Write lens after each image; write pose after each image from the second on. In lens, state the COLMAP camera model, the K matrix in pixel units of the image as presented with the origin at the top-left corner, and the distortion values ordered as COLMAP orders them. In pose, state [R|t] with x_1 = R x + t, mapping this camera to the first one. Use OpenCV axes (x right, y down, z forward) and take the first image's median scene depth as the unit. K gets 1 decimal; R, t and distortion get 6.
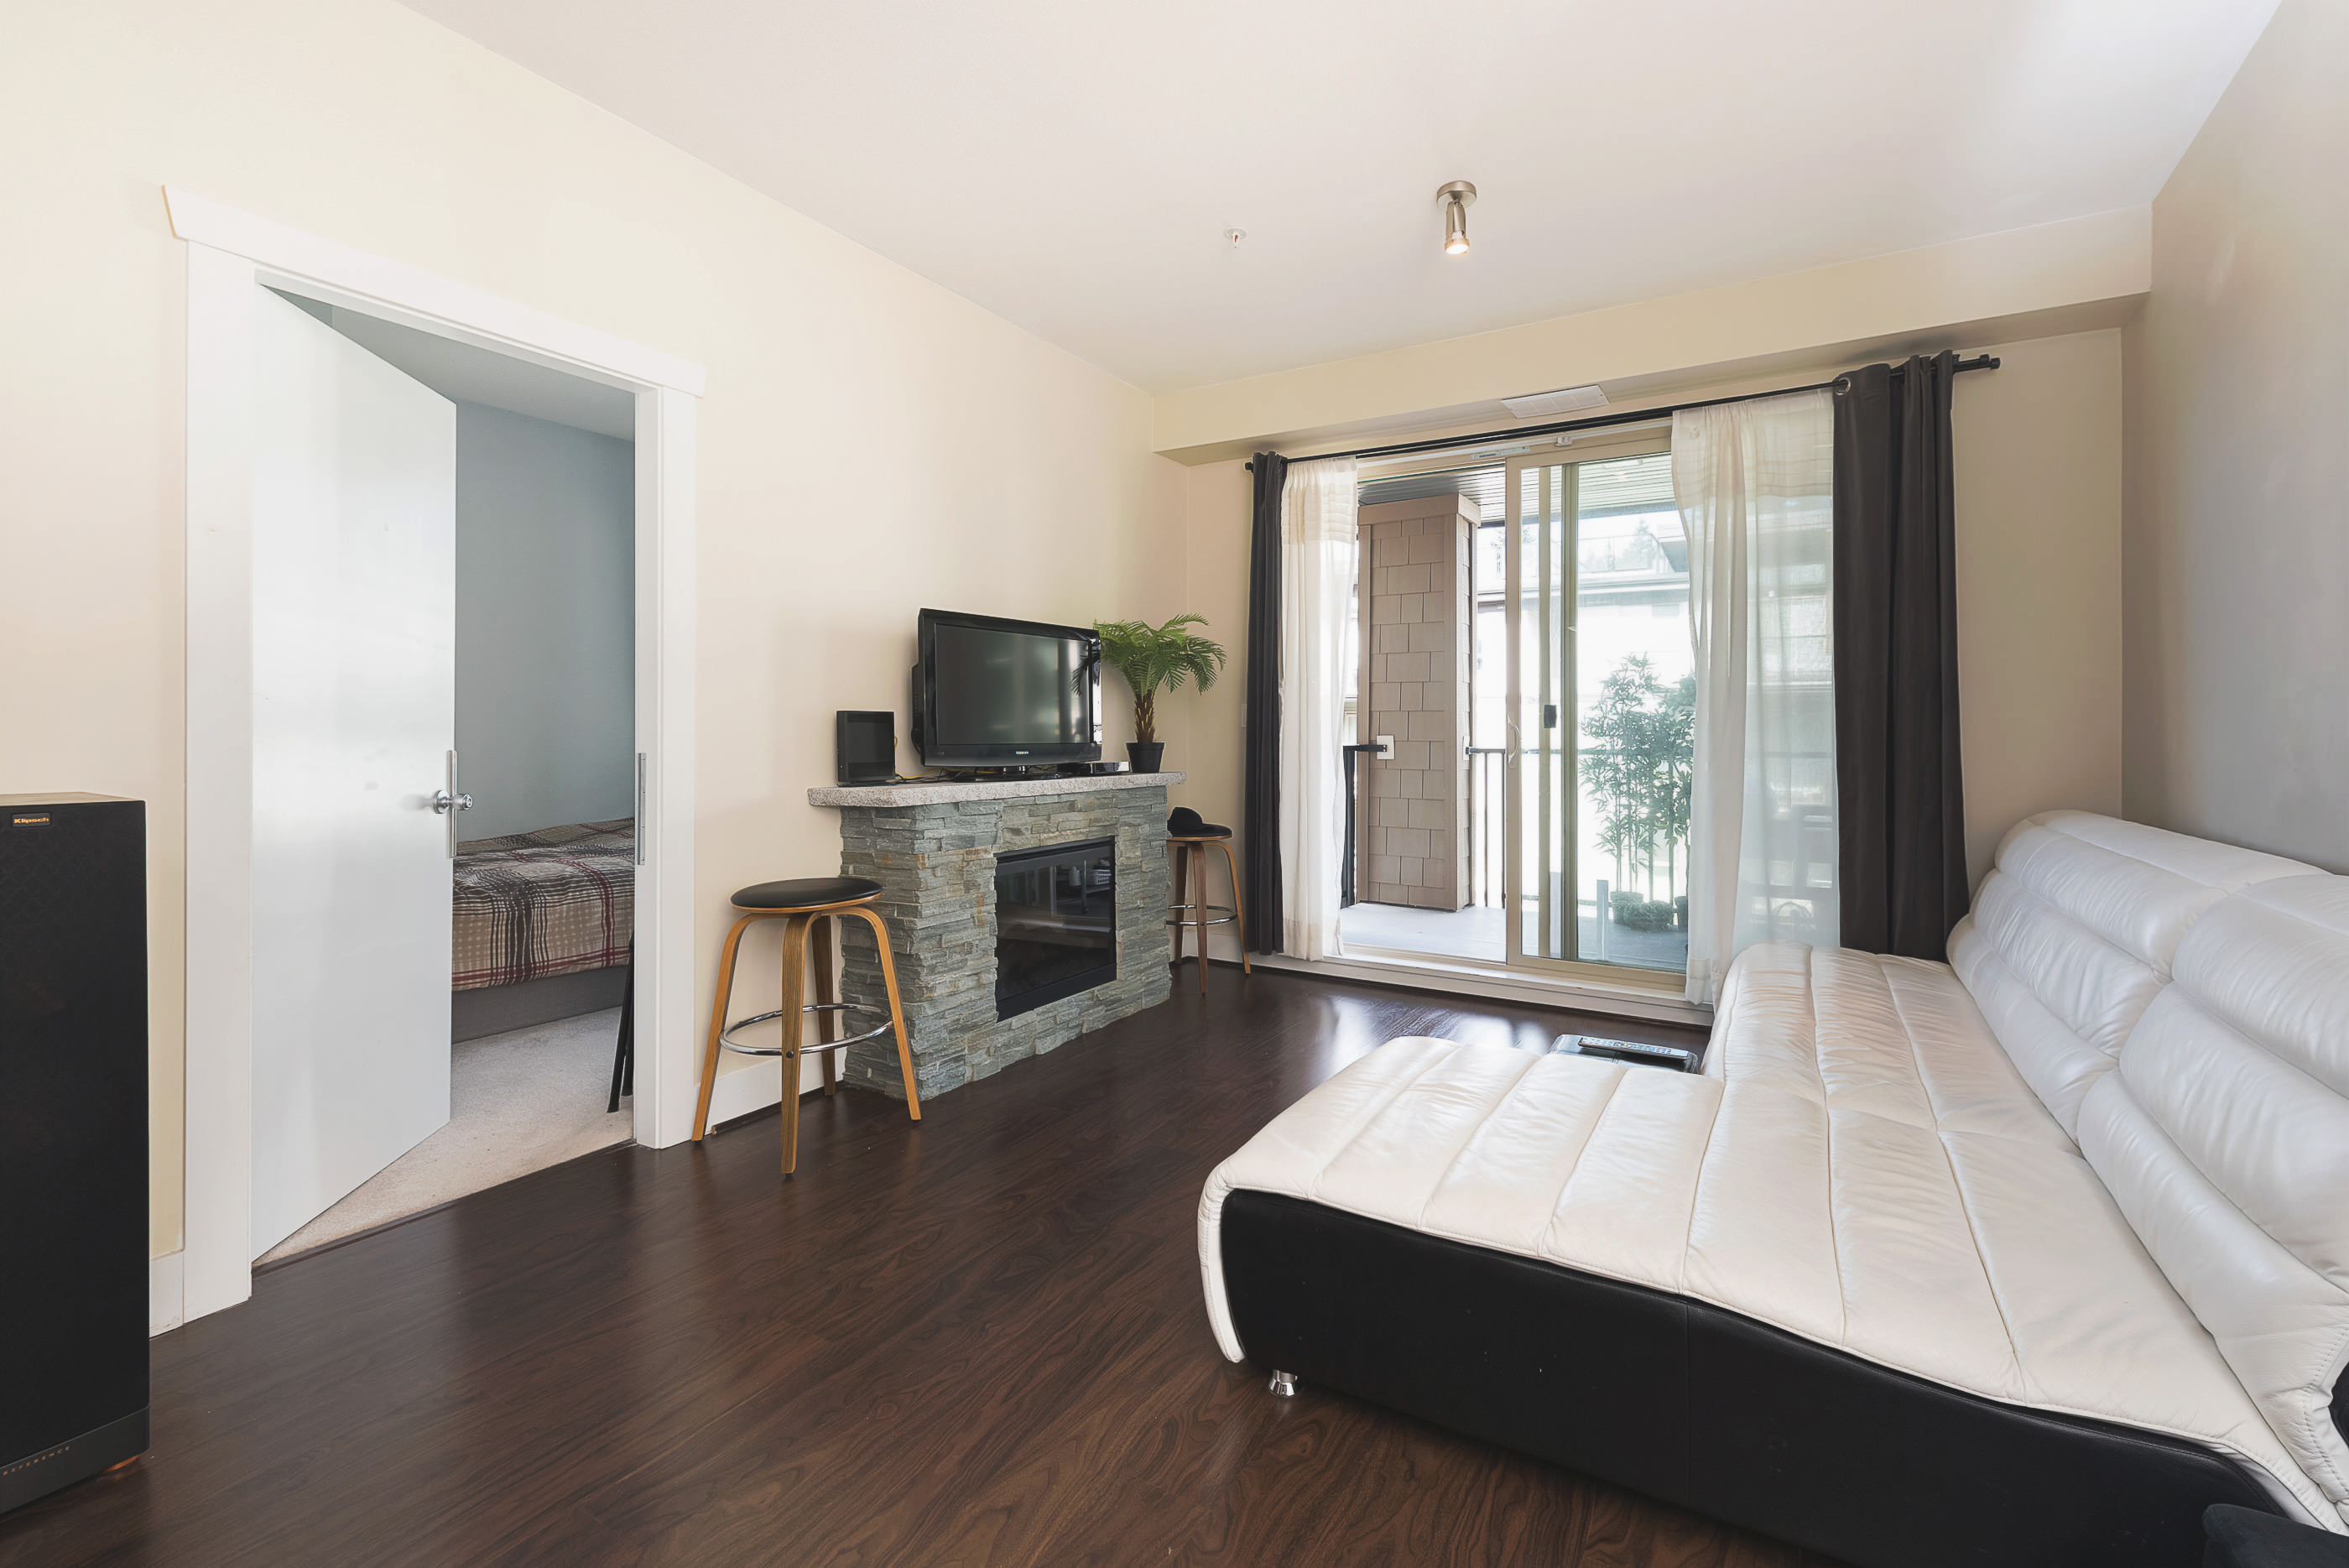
lens RADIAL K [[986.5, 0, 1187.8], [0, 986.5, 722.2], [0, 0, 1]] dist [-0.011709, -0.000204]
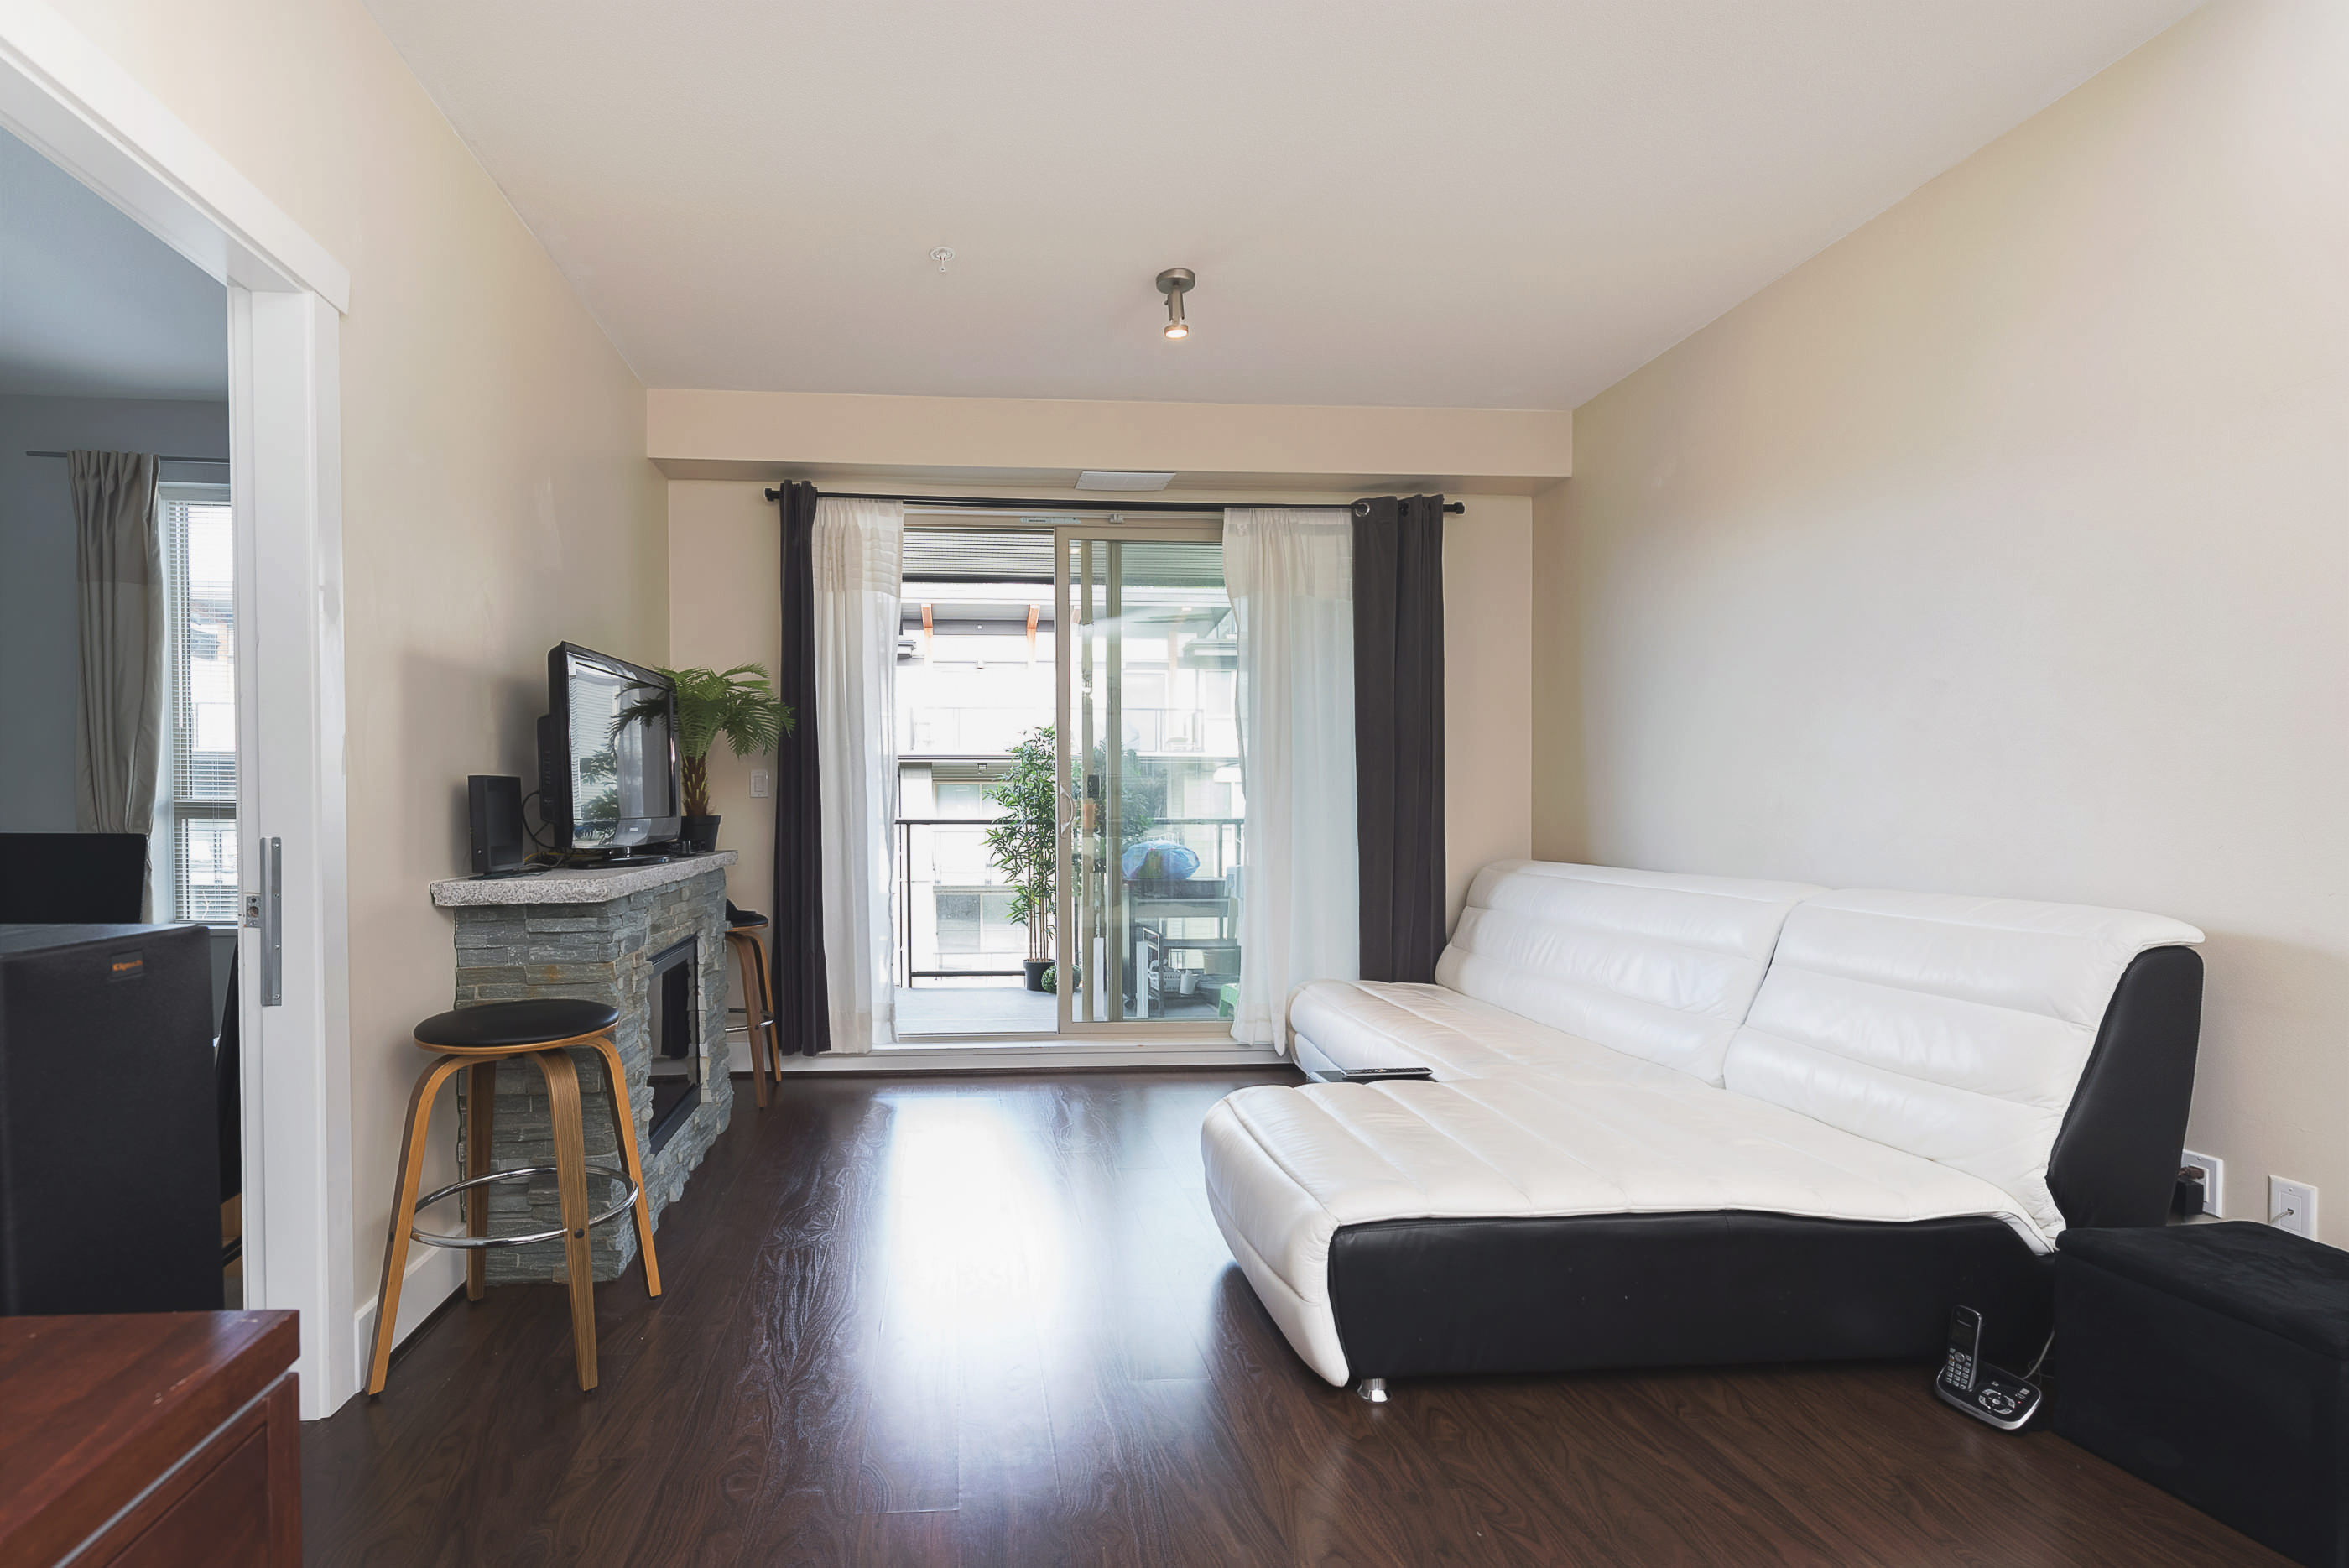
lens RADIAL K [[1069.2, 0, 1173.5], [0, 1069.2, 806.3], [0, 0, 1]] dist [0.000325, -0.000168]
pose [[0.839379, -0.005062, 0.543524, -0.213531], [-0.002612, 0.999908, 0.013345, -0.000450], [-0.543541, -0.012621, 0.839288, 0.032085]]
